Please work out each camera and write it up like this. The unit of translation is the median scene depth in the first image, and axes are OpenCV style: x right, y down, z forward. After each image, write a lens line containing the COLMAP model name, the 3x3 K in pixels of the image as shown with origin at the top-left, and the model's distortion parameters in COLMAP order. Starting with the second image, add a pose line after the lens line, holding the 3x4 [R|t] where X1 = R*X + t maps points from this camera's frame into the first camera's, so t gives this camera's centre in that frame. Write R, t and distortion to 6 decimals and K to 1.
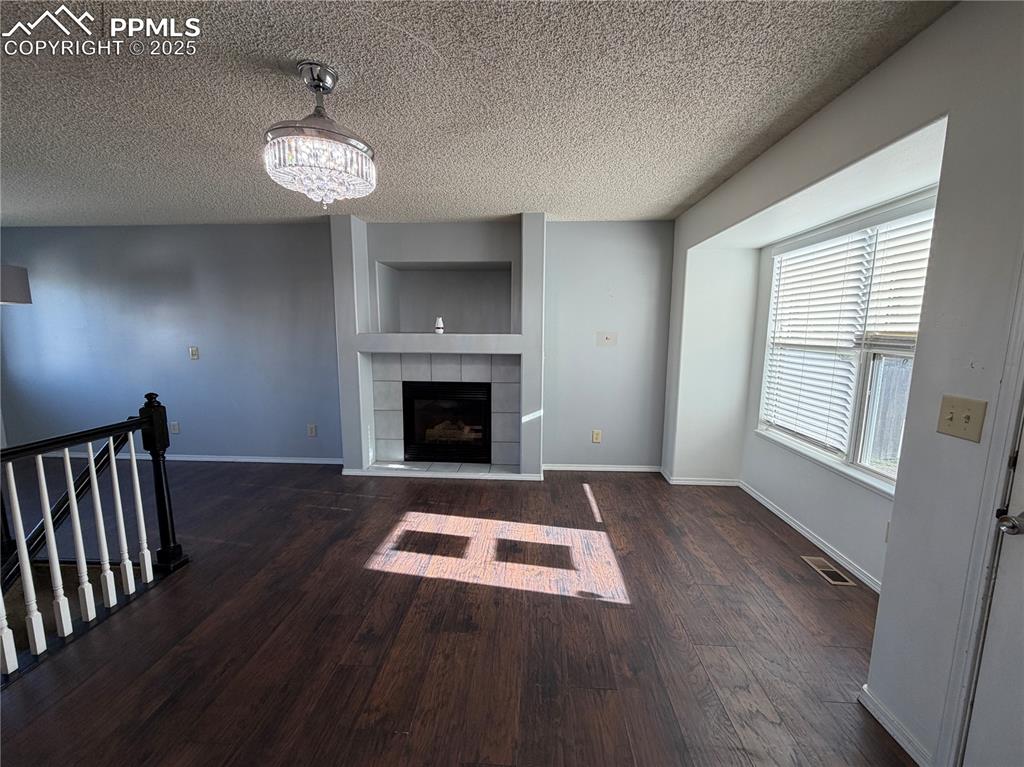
lens RADIAL K [[407.1, 0, 509.3], [0, 407.1, 385.5], [0, 0, 1]] dist [0.001163, -0.000268]
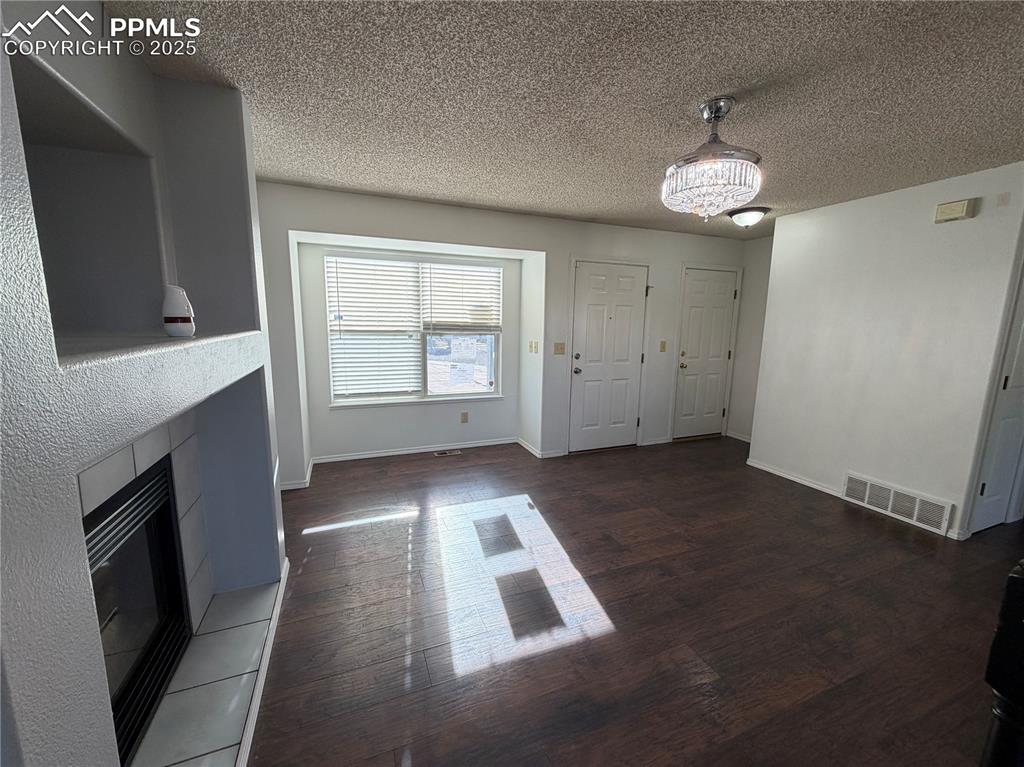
lens RADIAL K [[407.1, 0, 509.3], [0, 407.1, 385.5], [0, 0, 1]] dist [0.001163, -0.000268]
pose [[-0.423743, -0.155069, 0.892410, -0.893812], [0.106860, 0.969798, 0.219256, -0.205705], [-0.899457, 0.188271, -0.394375, 1.390310]]
